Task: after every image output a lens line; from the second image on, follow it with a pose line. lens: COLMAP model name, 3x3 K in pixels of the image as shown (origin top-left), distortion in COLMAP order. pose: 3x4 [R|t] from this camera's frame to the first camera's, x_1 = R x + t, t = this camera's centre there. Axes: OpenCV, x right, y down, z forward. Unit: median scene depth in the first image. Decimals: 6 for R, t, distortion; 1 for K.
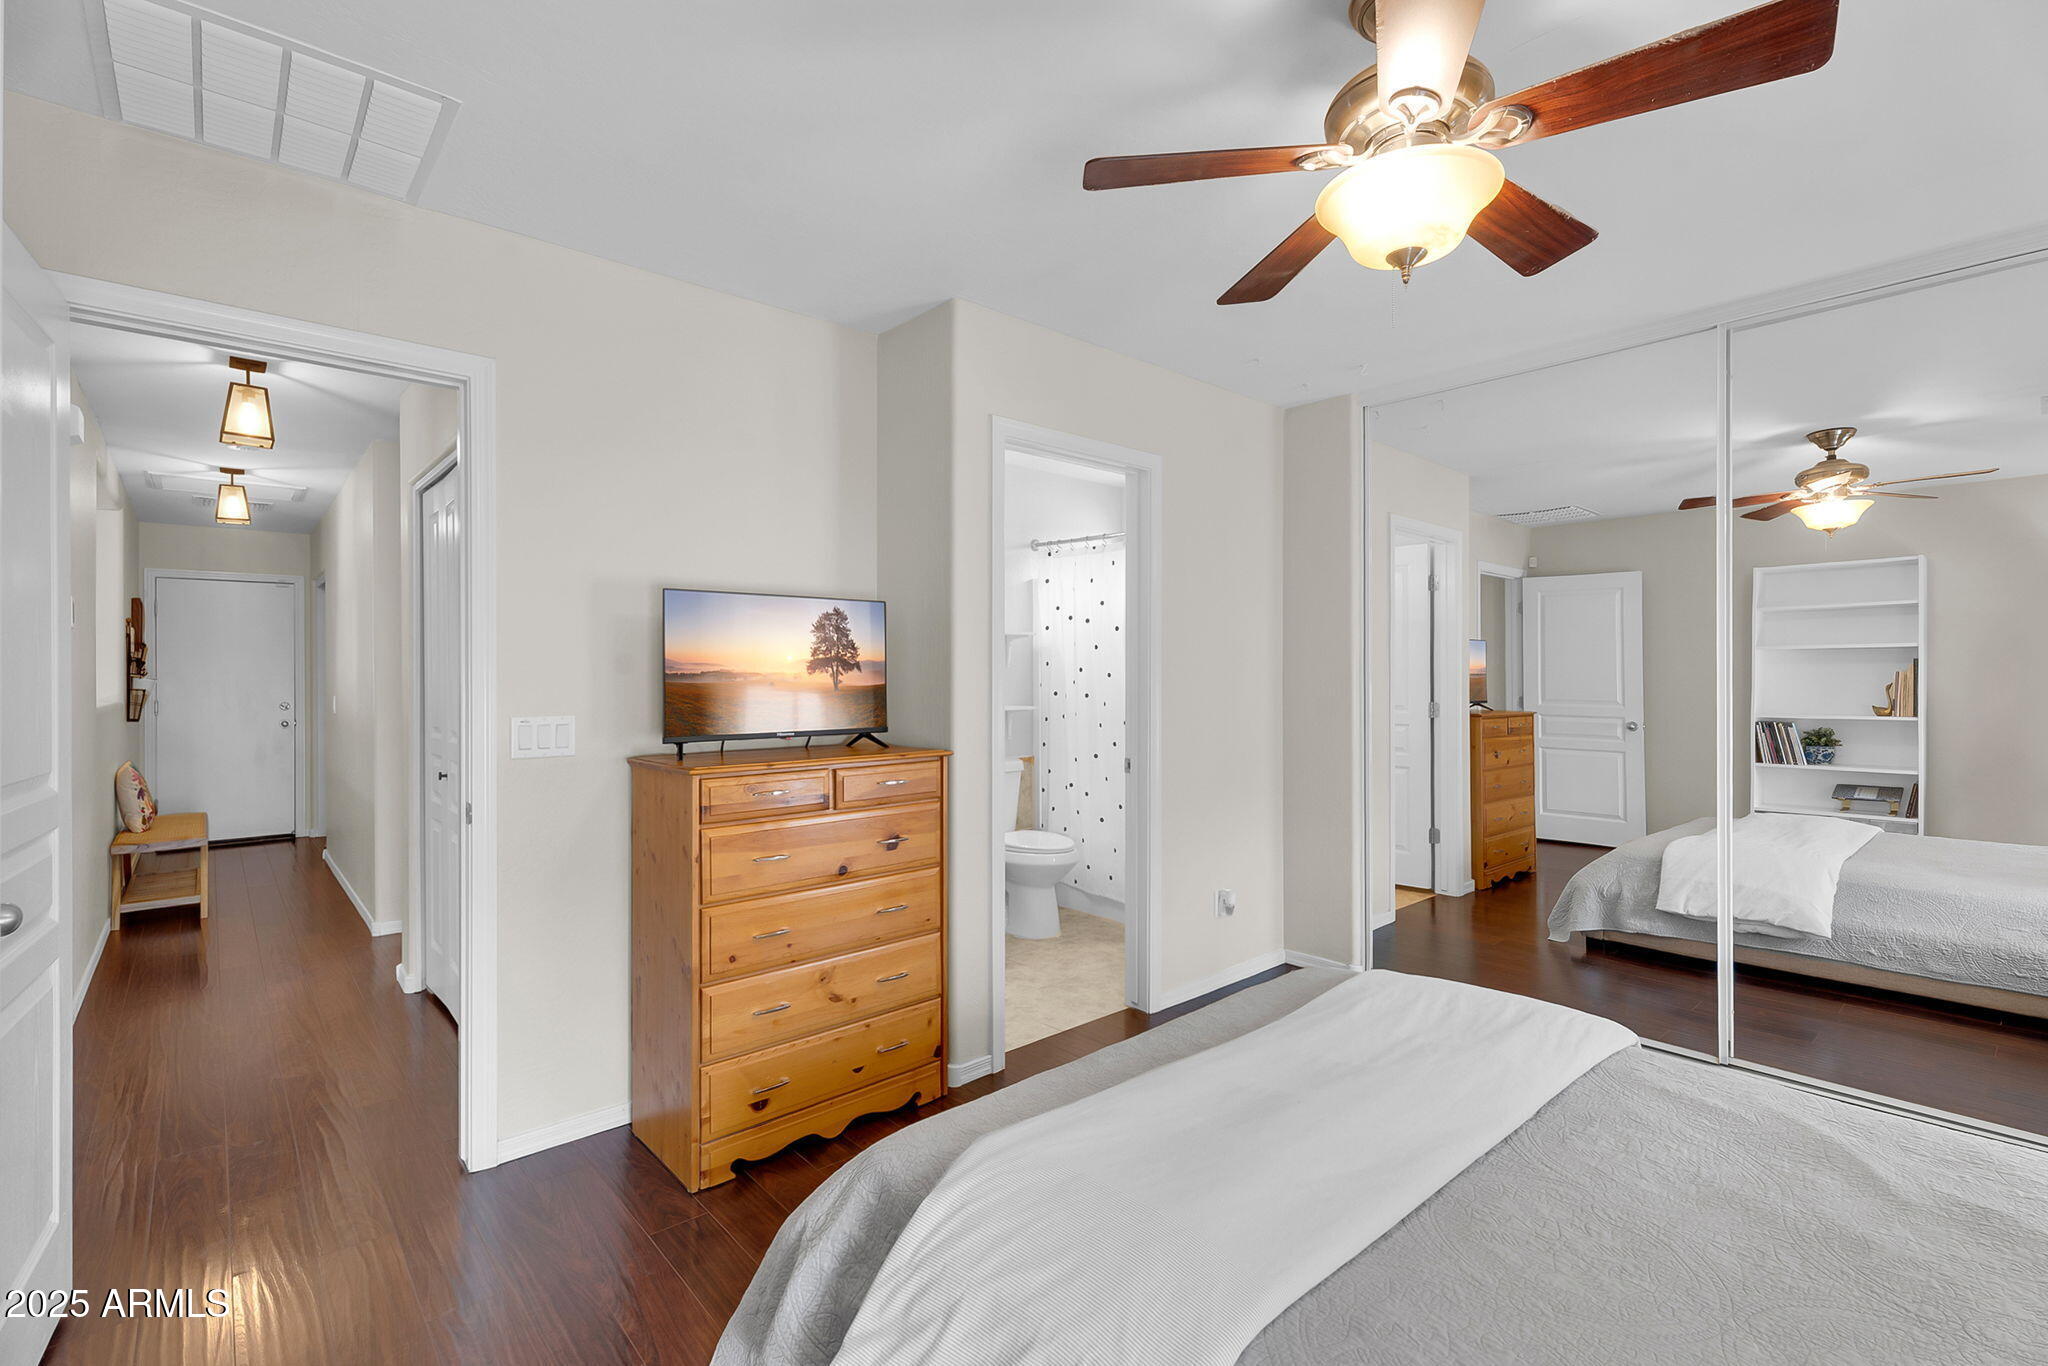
lens RADIAL K [[932.0, 0, 1024.0], [0, 932.0, 683.0], [0, 0, 1]] dist [0.006839, 0.000232]
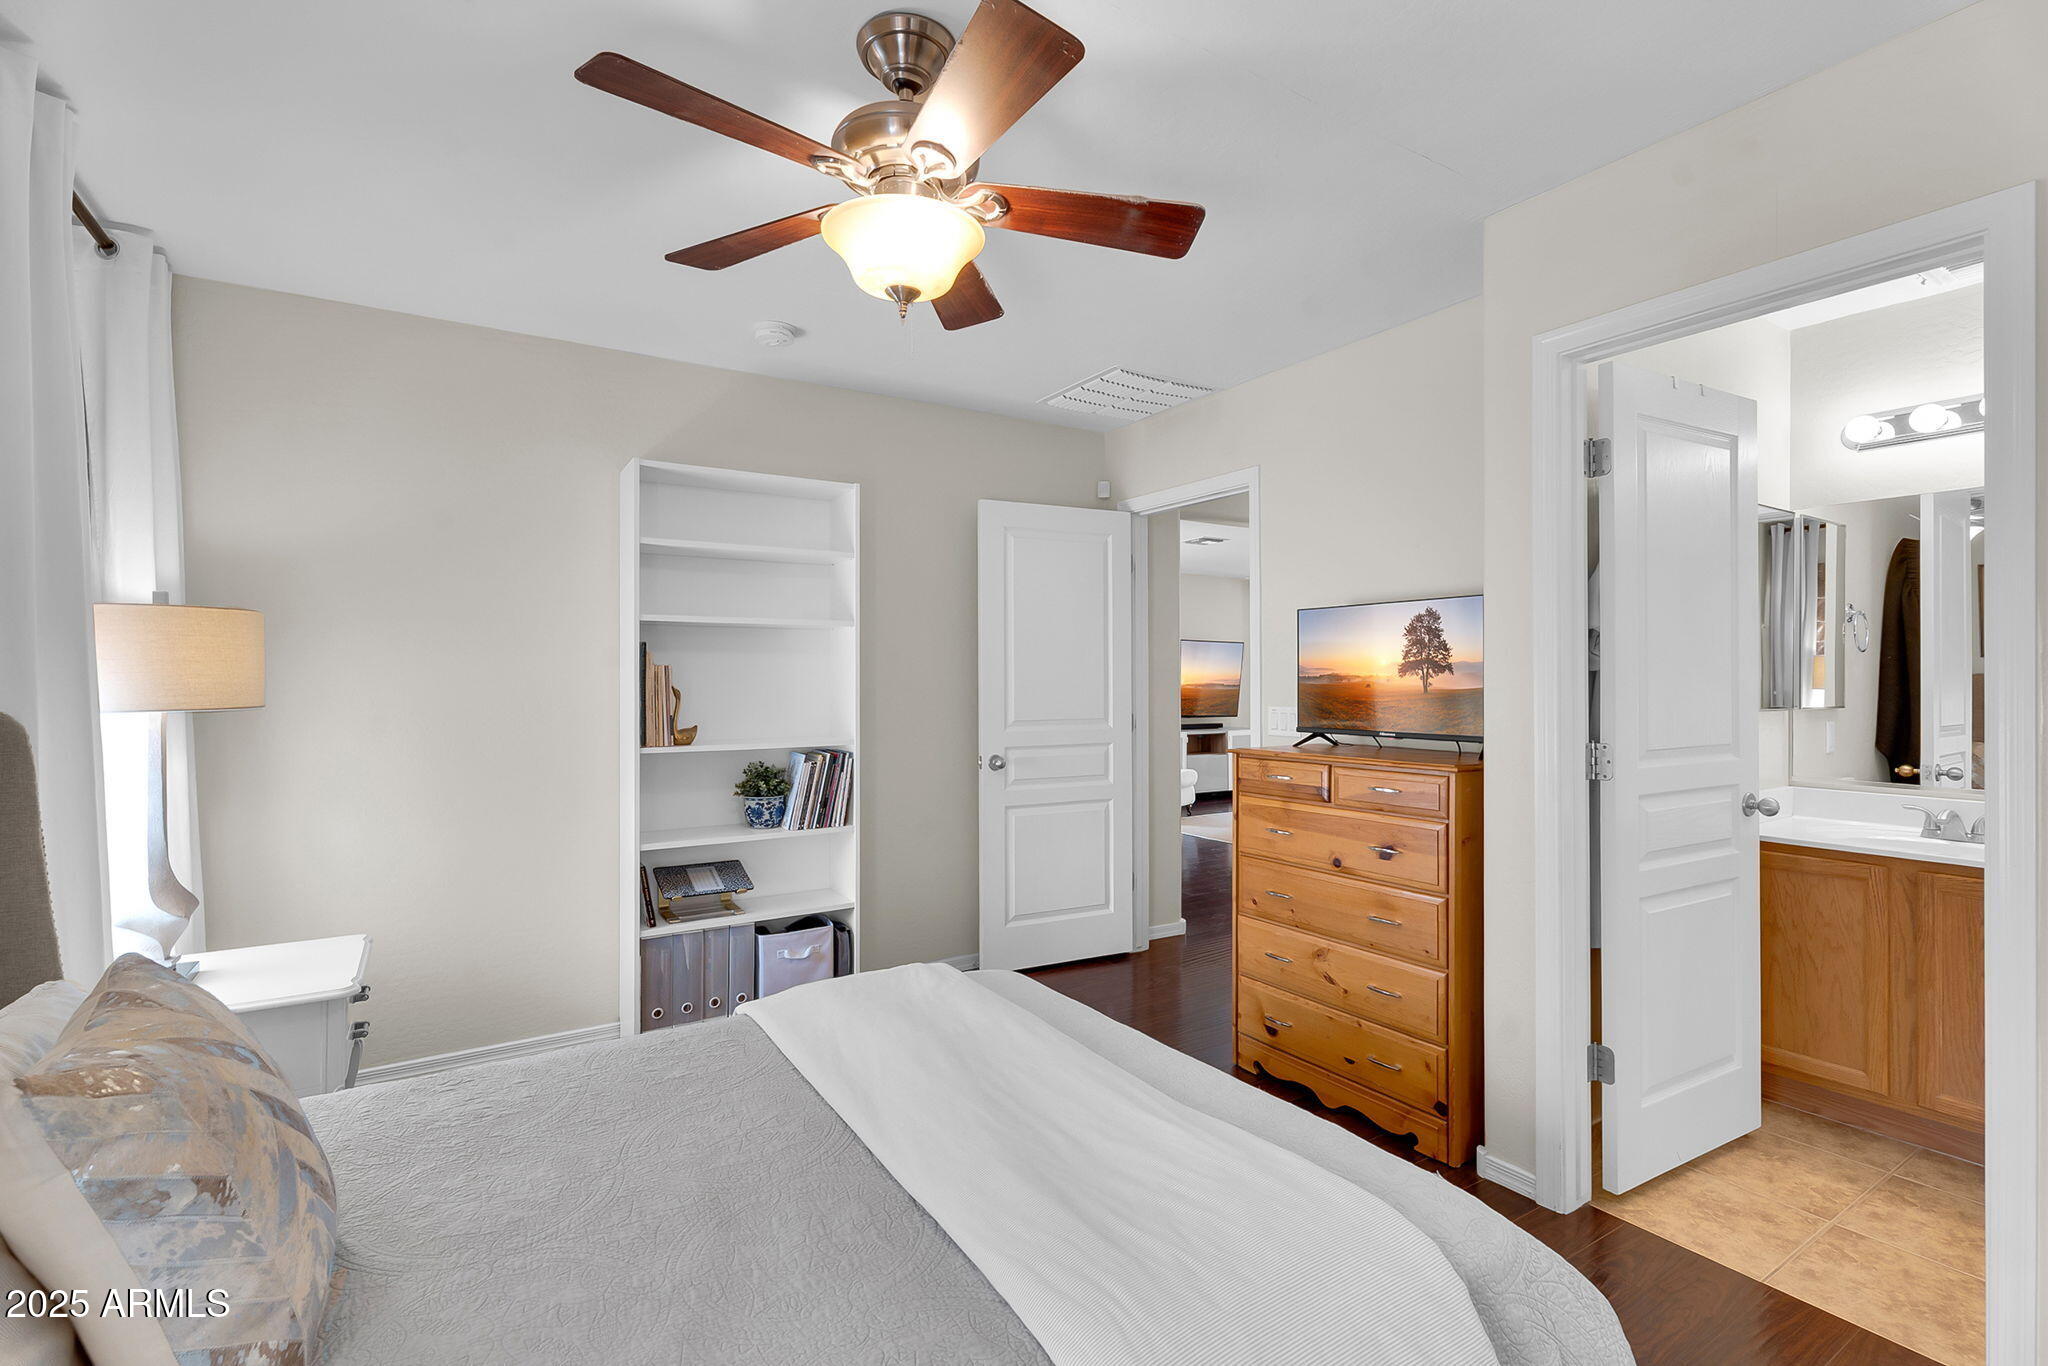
lens RADIAL K [[932.0, 0, 1024.0], [0, 932.0, 683.0], [0, 0, 1]] dist [0.006839, 0.000232]
pose [[-0.175342, 0.003098, -0.984503, 0.840162], [-0.005903, 0.999974, 0.004198, -0.004788], [0.984490, 0.006548, -0.175319, 0.771034]]
